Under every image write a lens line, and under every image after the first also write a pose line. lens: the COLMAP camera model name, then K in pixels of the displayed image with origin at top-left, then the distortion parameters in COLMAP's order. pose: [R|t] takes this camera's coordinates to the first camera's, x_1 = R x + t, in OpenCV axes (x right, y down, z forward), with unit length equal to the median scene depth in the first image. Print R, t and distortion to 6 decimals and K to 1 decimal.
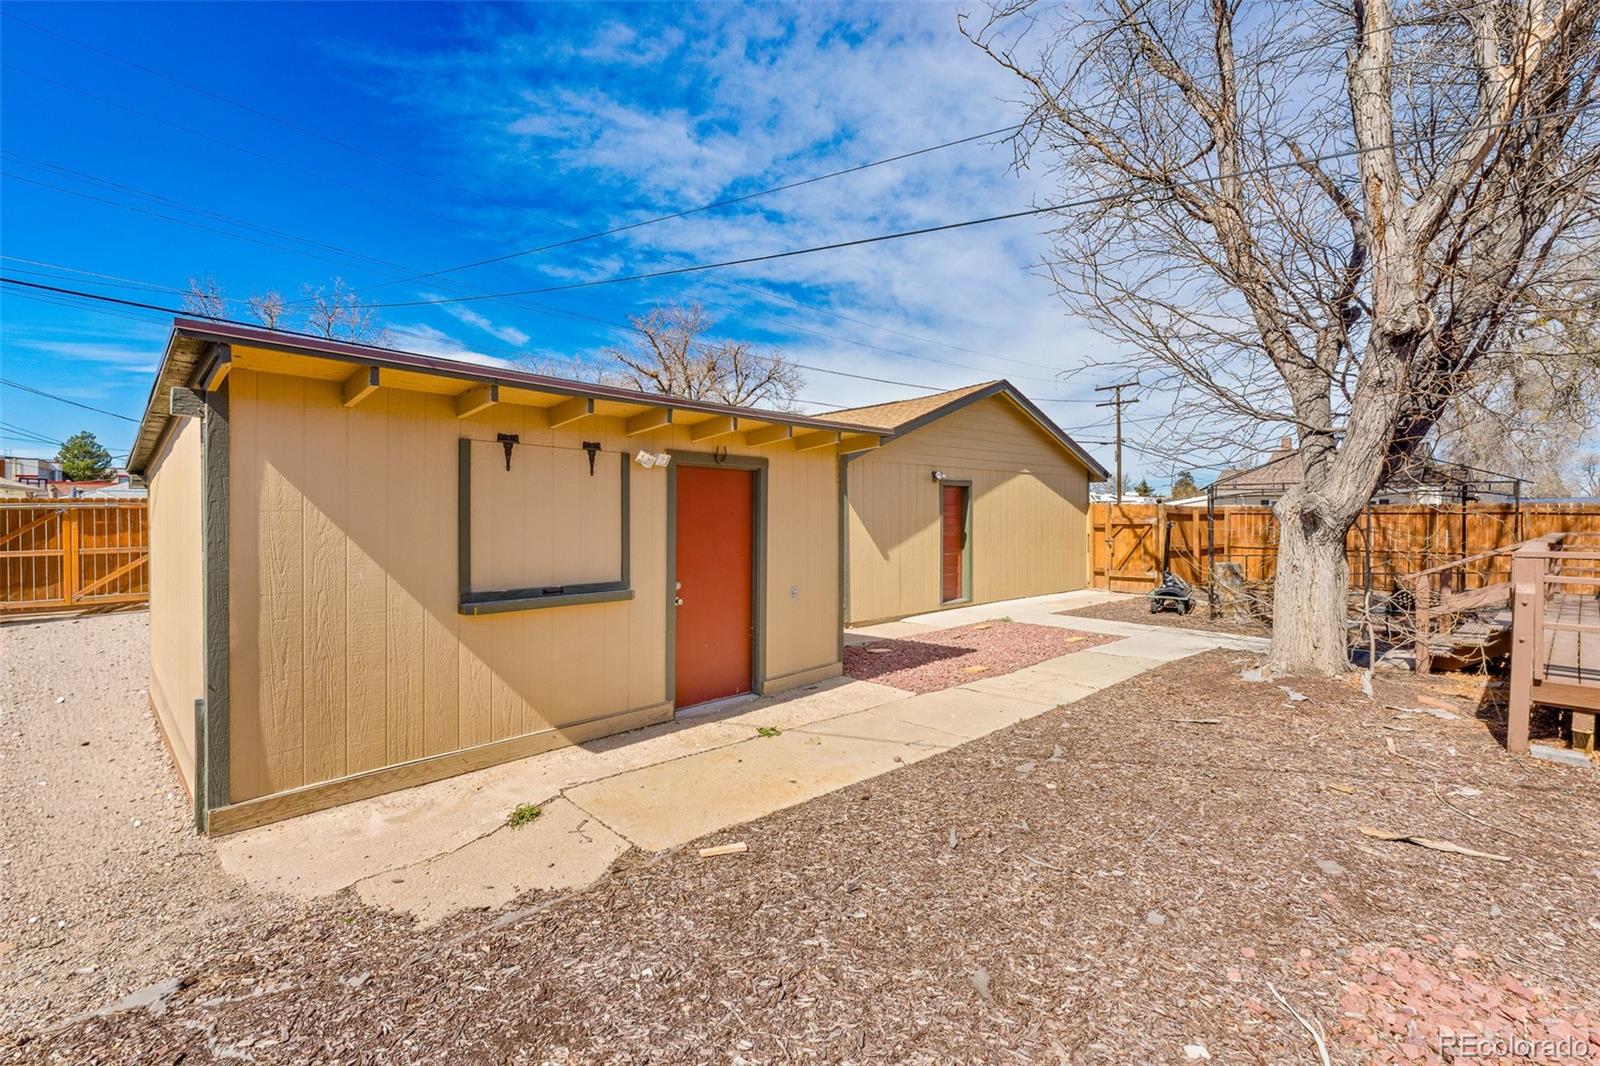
lens RADIAL K [[683.0, 0, 800.0], [0, 683.0, 533.0], [0, 0, 1]] dist [-0.009836, -0.000054]
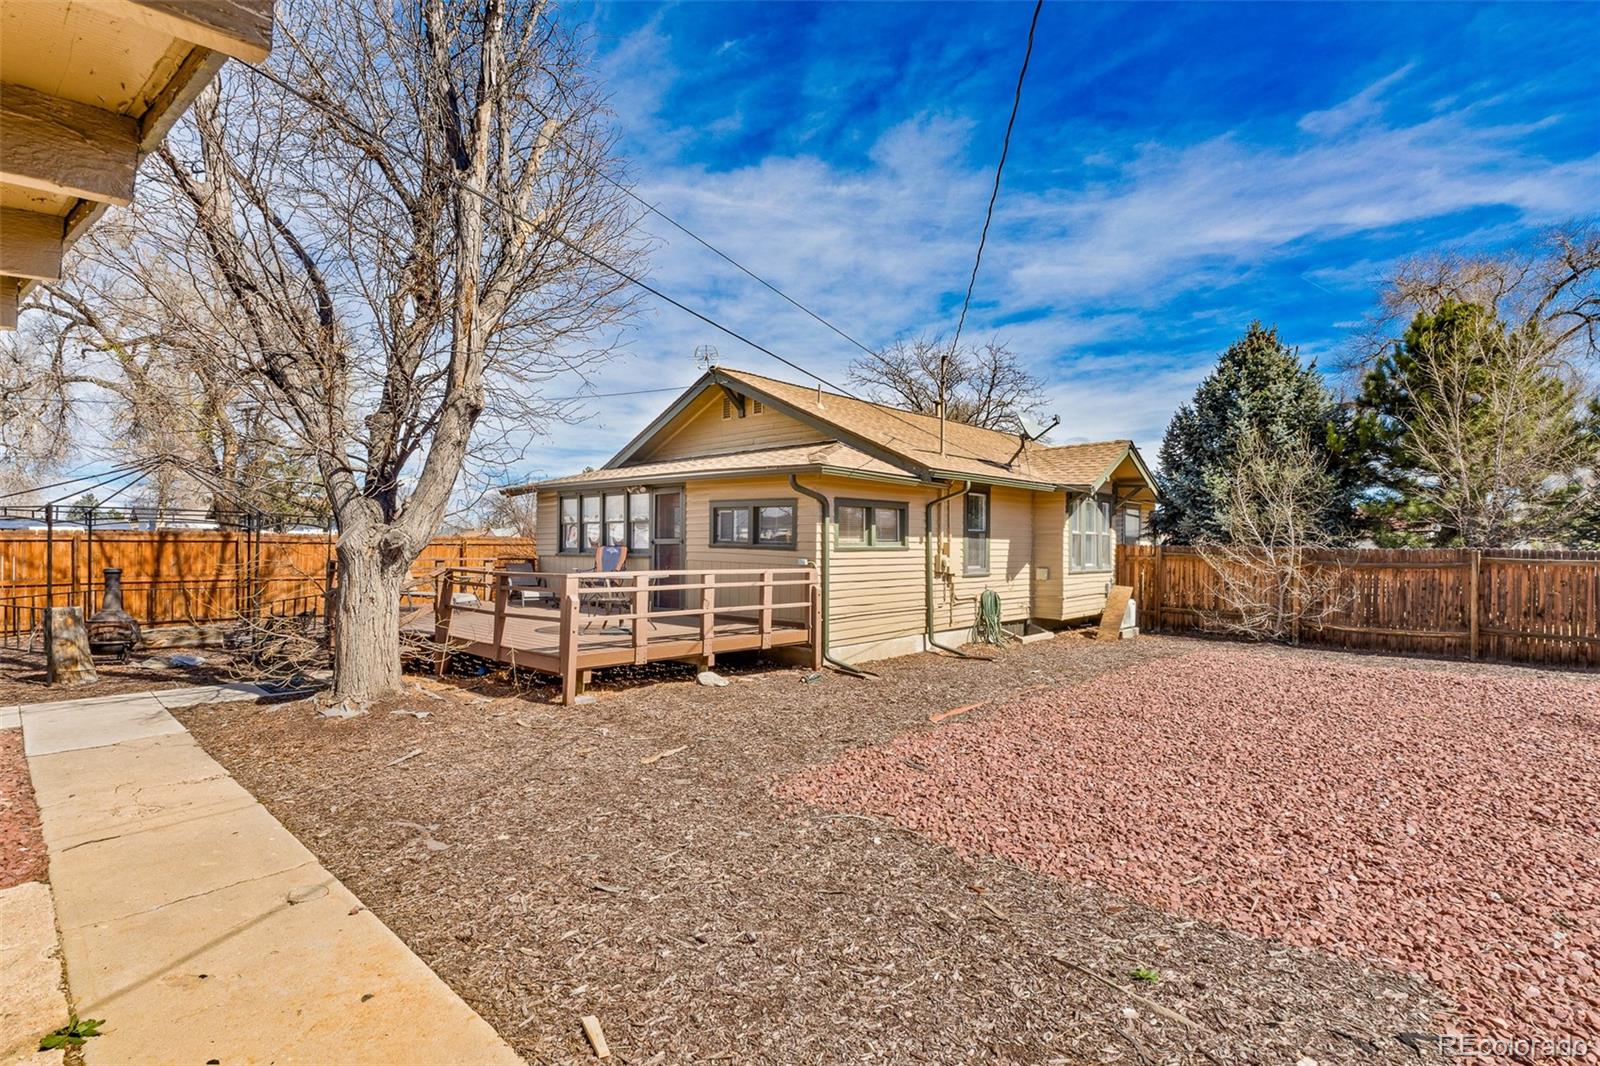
lens RADIAL K [[731.9, 0, 800.0], [0, 731.9, 533.0], [0, 0, 1]] dist [-0.000348, 0.000122]
pose [[-0.086960, 0.014765, 0.996102, -0.589554], [0.017921, 0.999752, -0.013254, -0.031783], [-0.996051, 0.016699, -0.087203, 0.554239]]
